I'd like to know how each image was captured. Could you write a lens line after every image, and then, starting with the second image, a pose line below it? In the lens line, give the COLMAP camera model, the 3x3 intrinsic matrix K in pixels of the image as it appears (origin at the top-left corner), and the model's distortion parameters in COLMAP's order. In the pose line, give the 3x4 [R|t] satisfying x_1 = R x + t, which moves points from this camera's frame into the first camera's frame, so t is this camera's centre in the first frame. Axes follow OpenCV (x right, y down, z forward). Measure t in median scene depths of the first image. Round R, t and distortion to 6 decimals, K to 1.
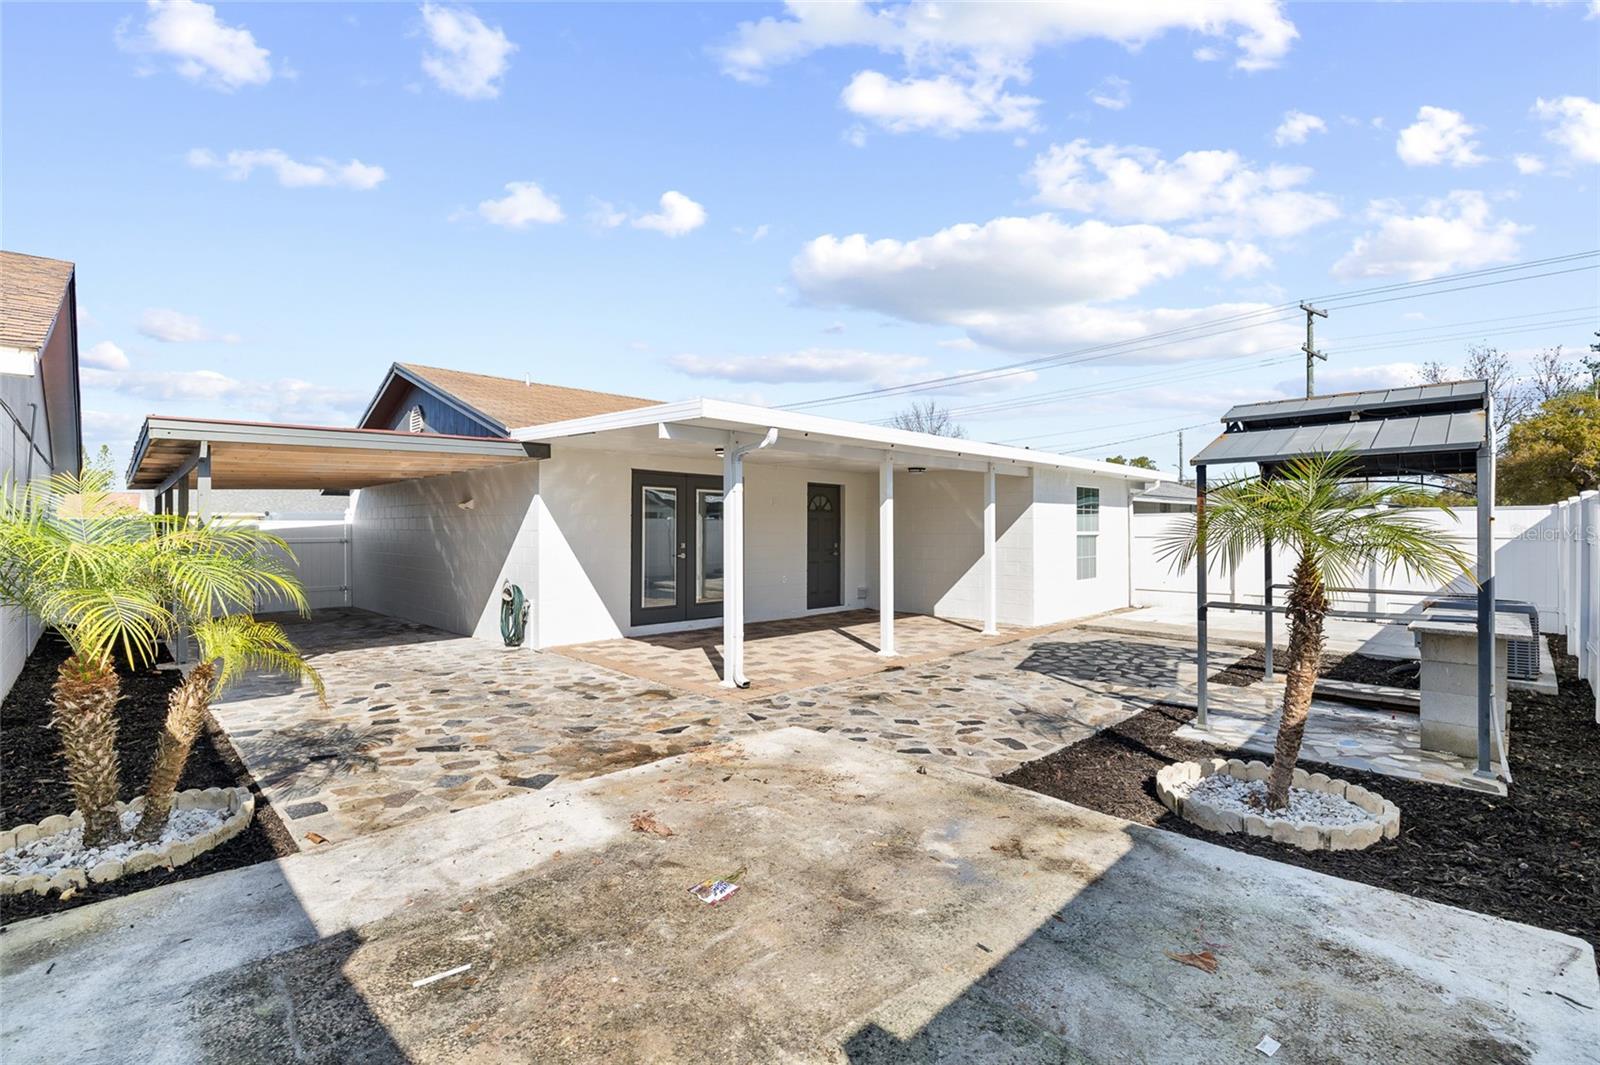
lens RADIAL K [[713.1, 0, 797.8], [0, 713.1, 528.5], [0, 0, 1]] dist [-0.003796, -0.000023]
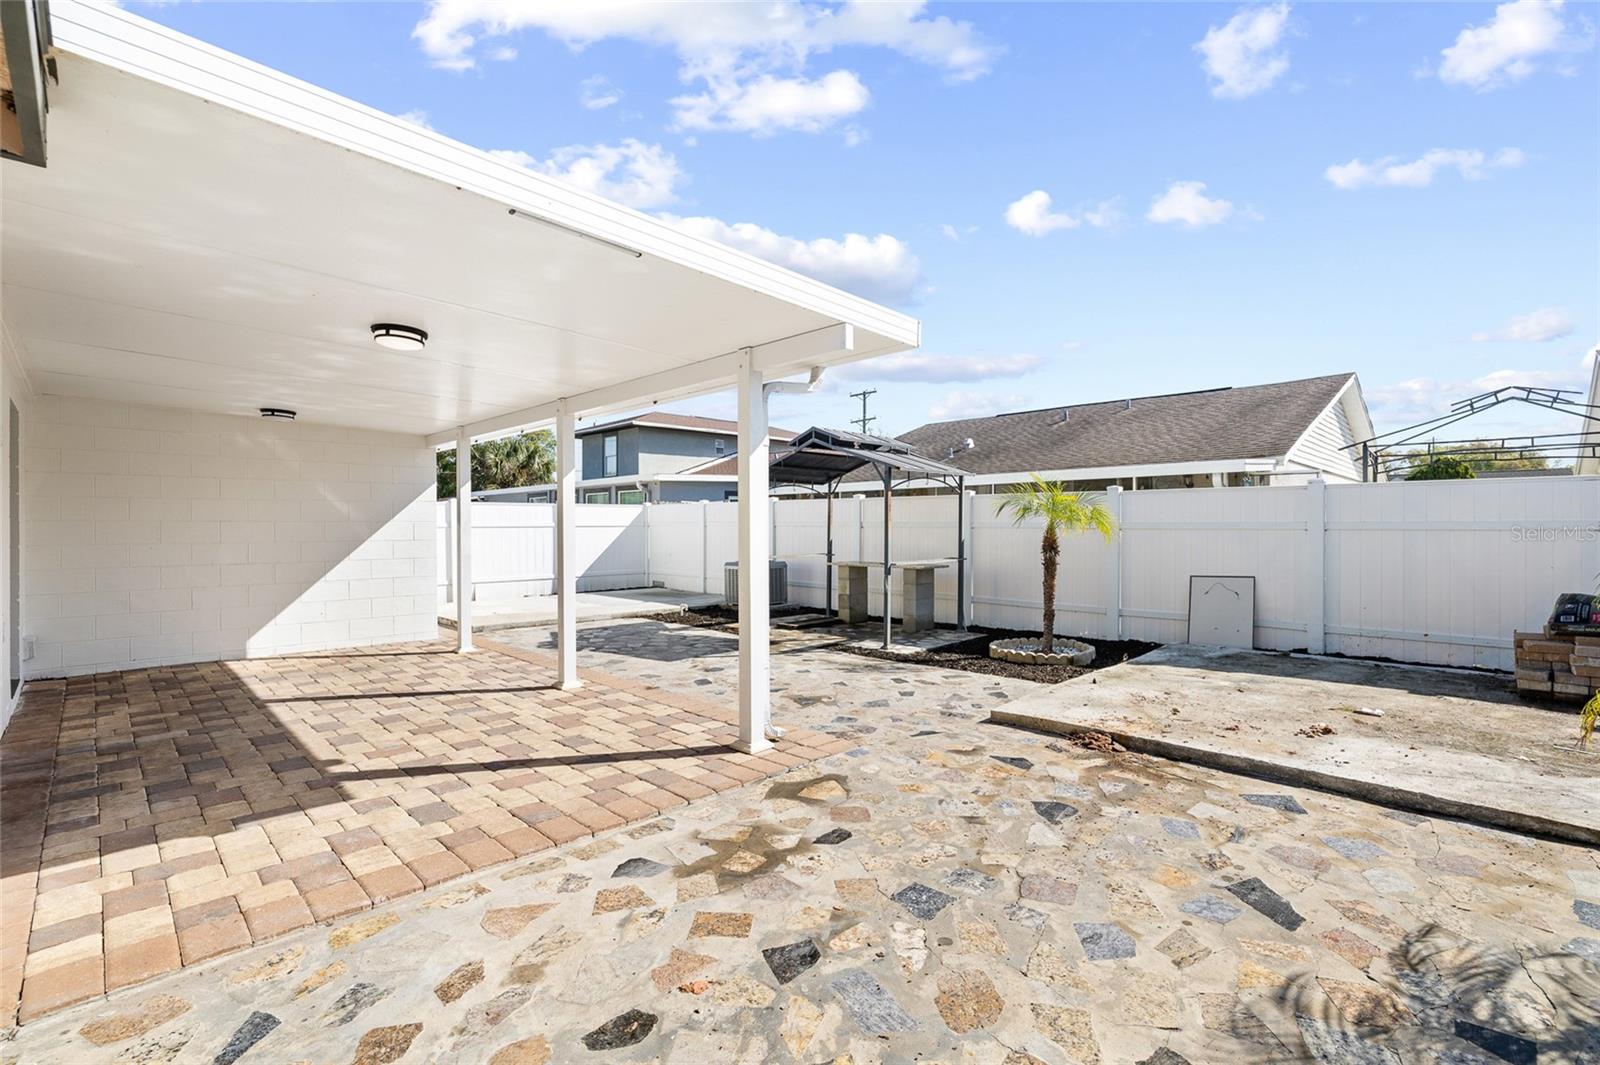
lens RADIAL K [[713.1, 0, 796.8], [0, 713.1, 534.1], [0, 0, 1]] dist [-0.003796, -0.000023]
pose [[-0.011355, -0.008408, 0.999900, -1.069229], [0.003047, 0.999960, 0.008443, 0.032955], [-0.999931, 0.003142, -0.011329, 1.411615]]
